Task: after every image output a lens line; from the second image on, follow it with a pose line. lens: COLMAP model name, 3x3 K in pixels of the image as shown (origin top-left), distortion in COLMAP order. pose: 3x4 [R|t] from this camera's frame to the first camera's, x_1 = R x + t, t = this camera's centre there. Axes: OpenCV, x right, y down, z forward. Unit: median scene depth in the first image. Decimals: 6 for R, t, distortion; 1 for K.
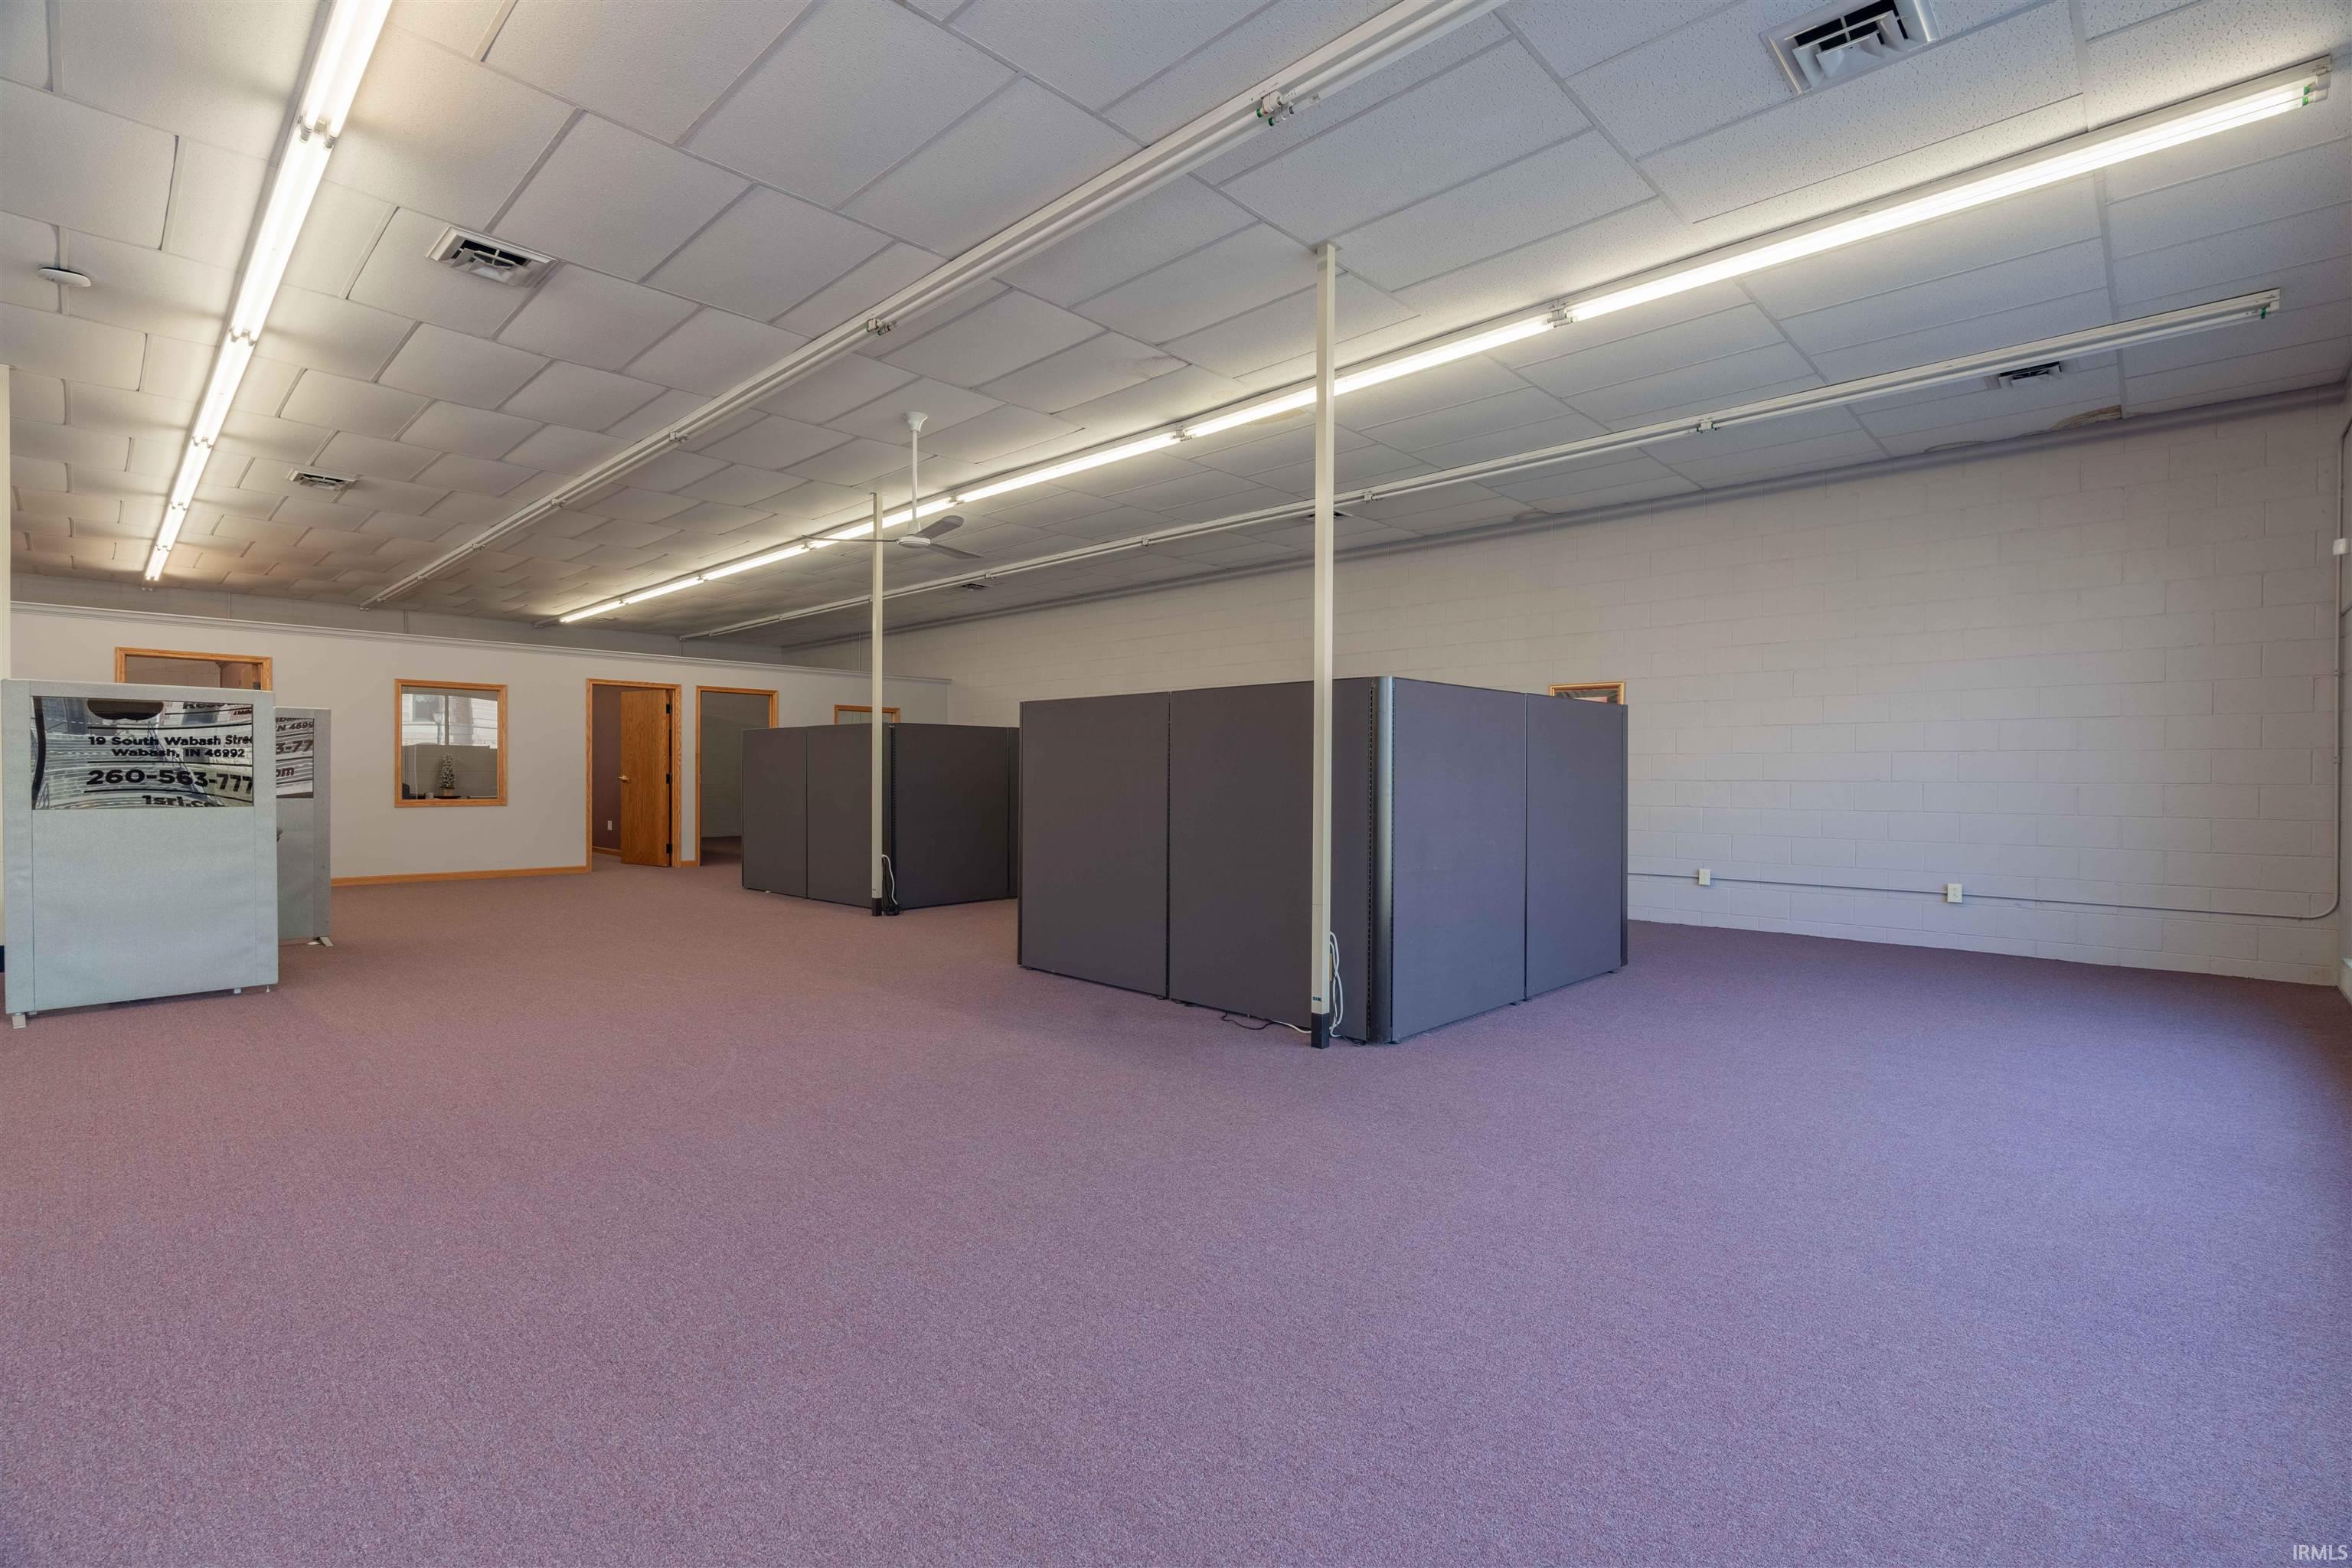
lens RADIAL K [[1067.7, 0, 1151.7], [0, 1067.7, 779.8], [0, 0, 1]] dist [-0.005448, 0.002014]
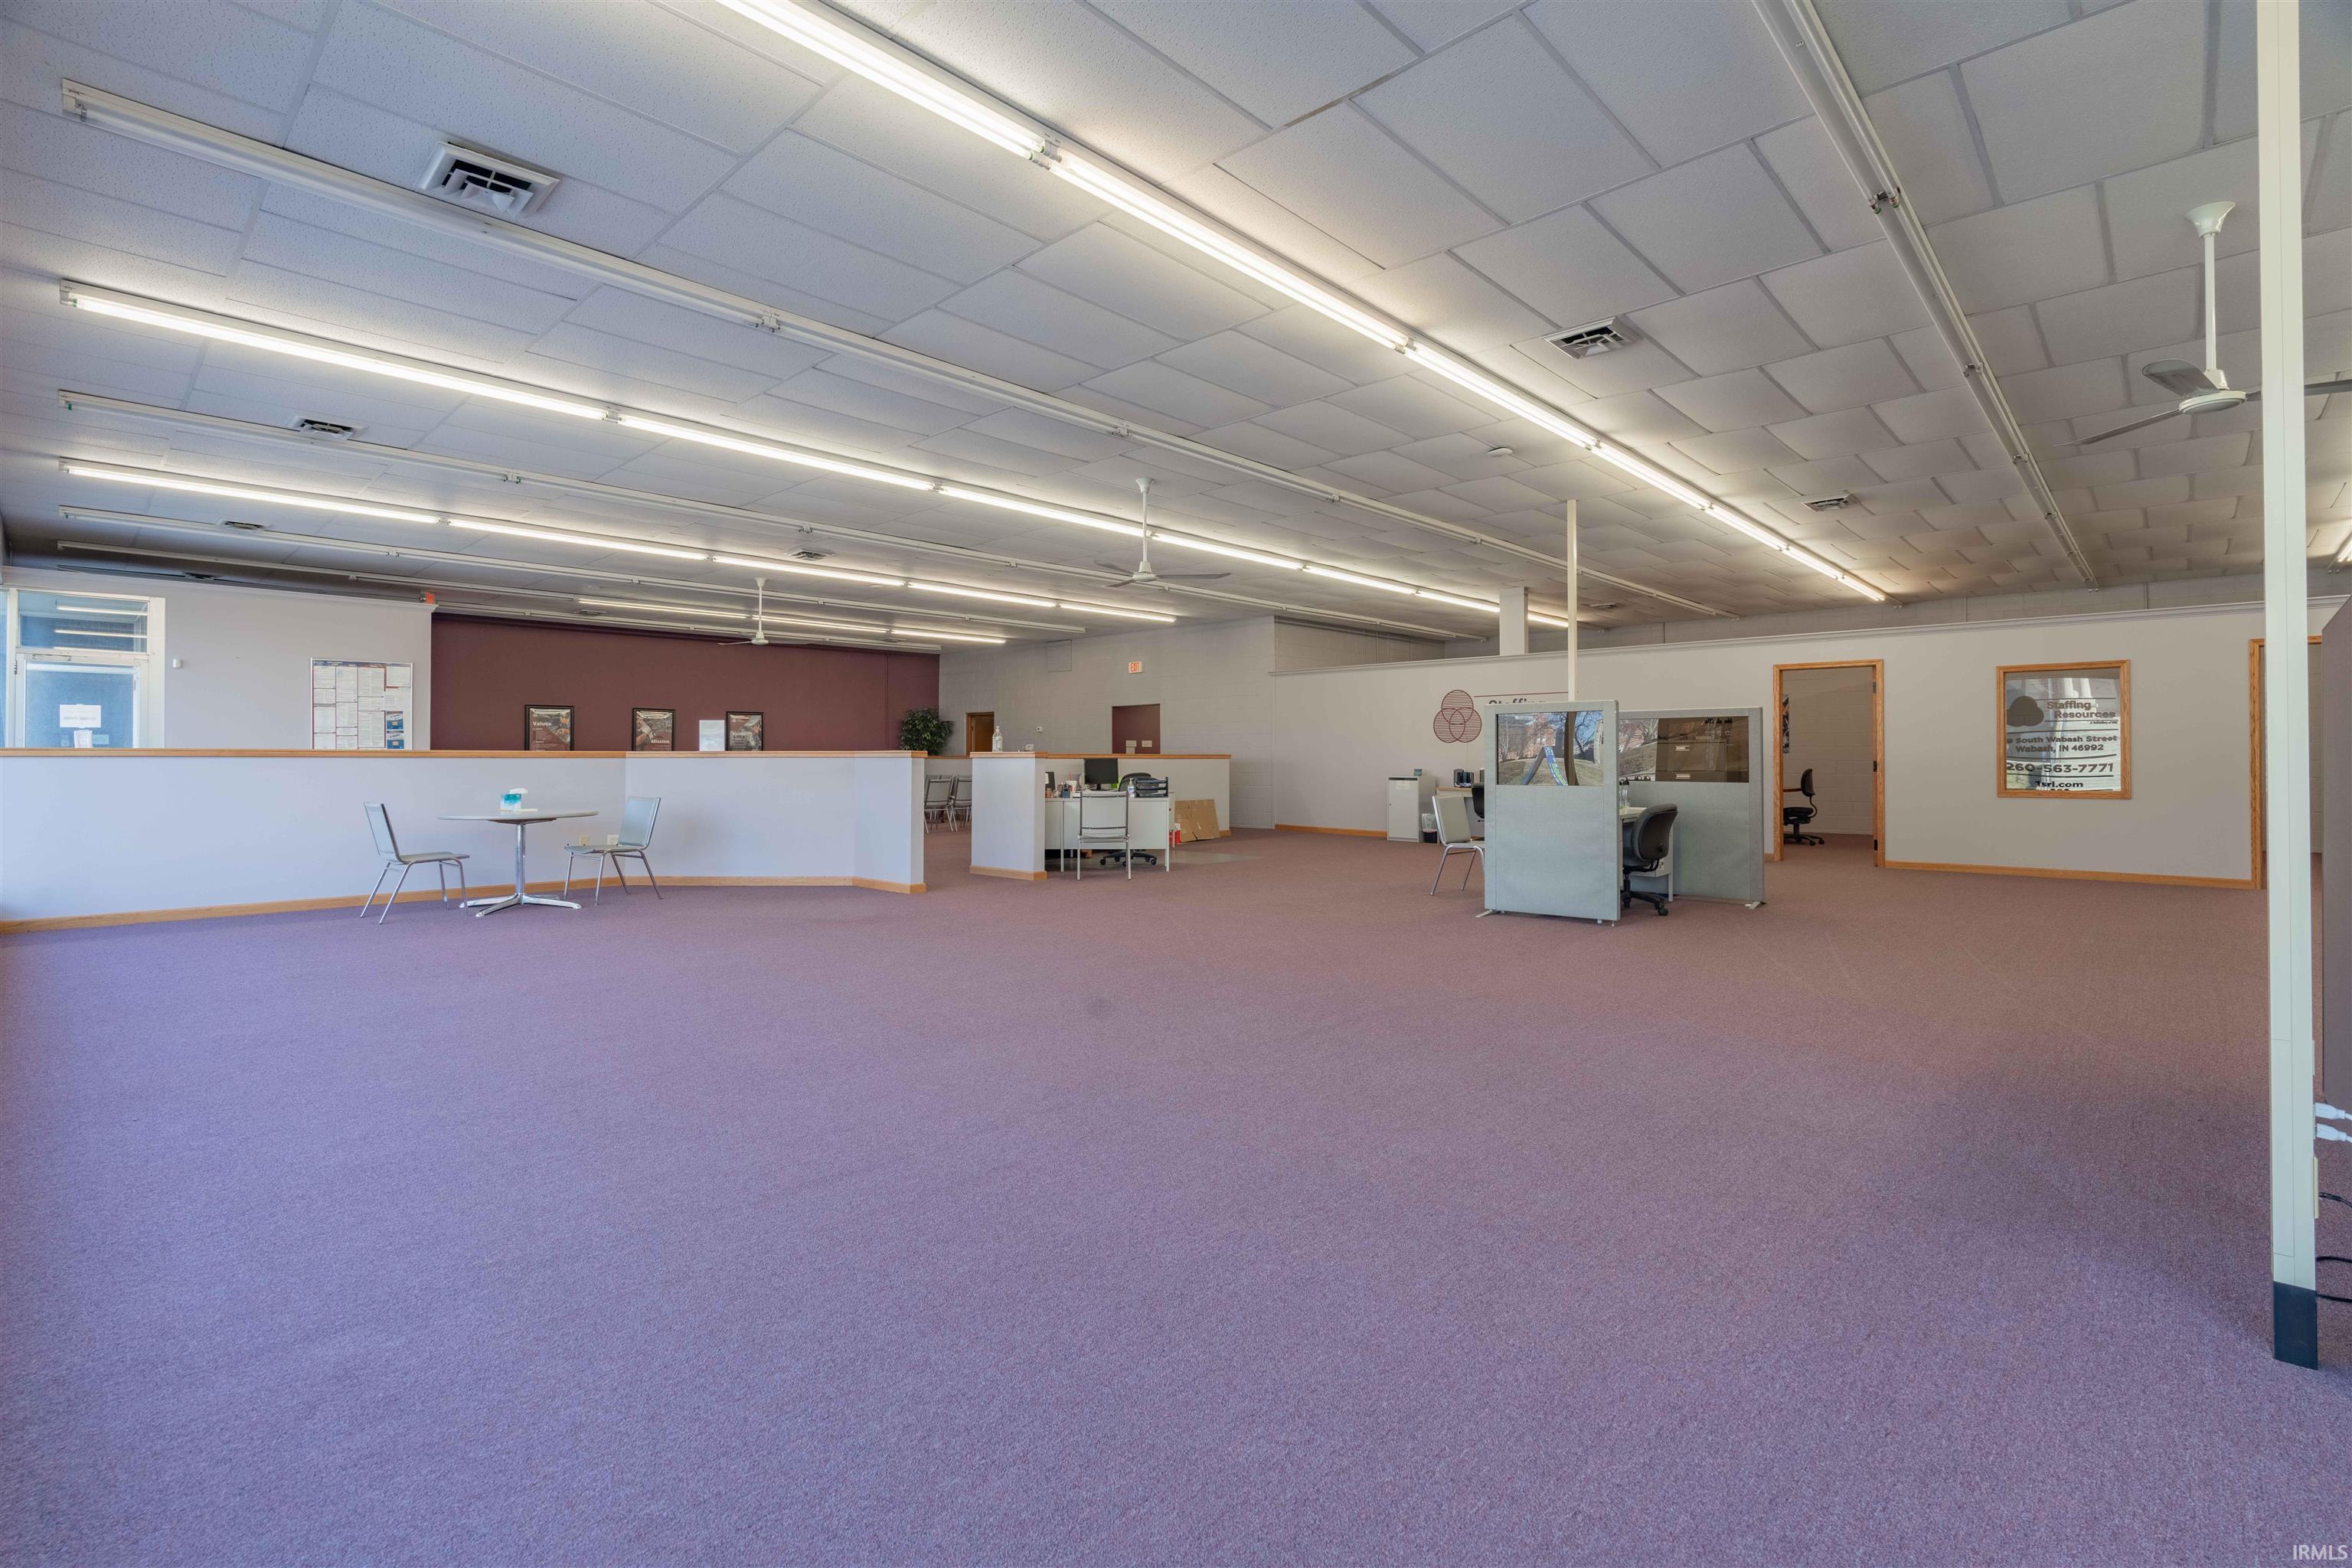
lens RADIAL K [[1067.7, 0, 1168.6], [0, 1067.7, 733.6], [0, 0, 1]] dist [-0.005448, 0.002014]
pose [[0.008507, -0.031776, -0.999459, 0.456183], [-0.005173, 0.999480, -0.031820, 0.003933], [0.999950, 0.005441, 0.008338, 0.393970]]
